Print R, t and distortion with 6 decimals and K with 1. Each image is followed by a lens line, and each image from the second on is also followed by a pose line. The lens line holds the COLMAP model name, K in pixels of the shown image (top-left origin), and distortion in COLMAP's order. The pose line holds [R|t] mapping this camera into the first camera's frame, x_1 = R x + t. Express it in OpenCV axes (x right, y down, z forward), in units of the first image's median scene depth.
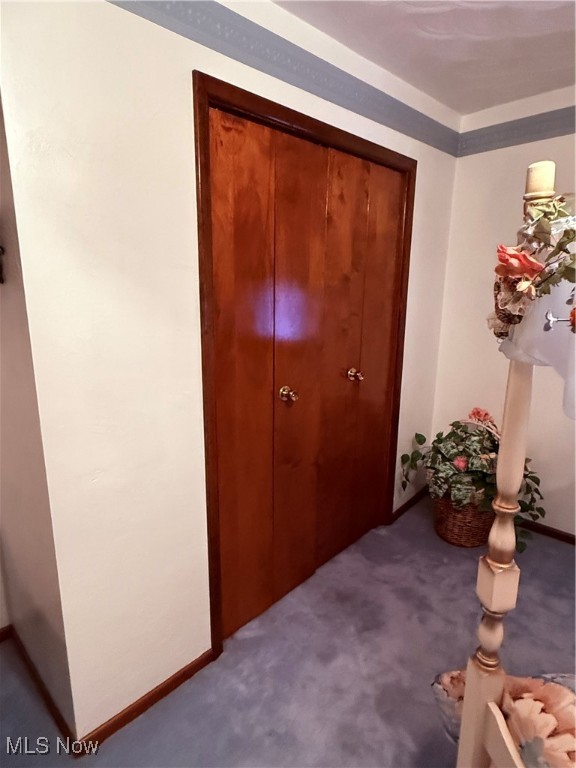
lens RADIAL K [[438.7, 0, 288.0], [0, 438.7, 384.0], [0, 0, 1]] dist [-0.002460, 0.000574]
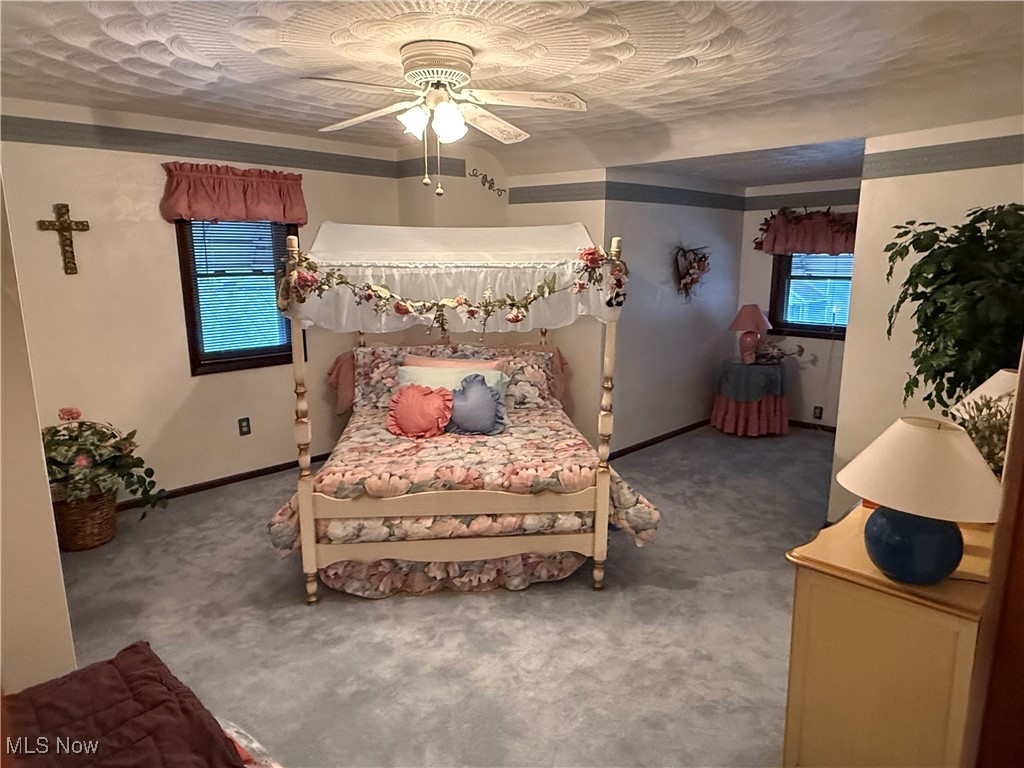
lens RADIAL K [[644.5, 0, 512.0], [0, 644.5, 384.0], [0, 0, 1]] dist [-0.003105, 0.002854]
pose [[0.020865, -0.205610, 0.978412, -0.999359], [0.228530, 0.953697, 0.195542, -0.051635], [-0.973313, 0.219517, 0.066887, -0.081677]]
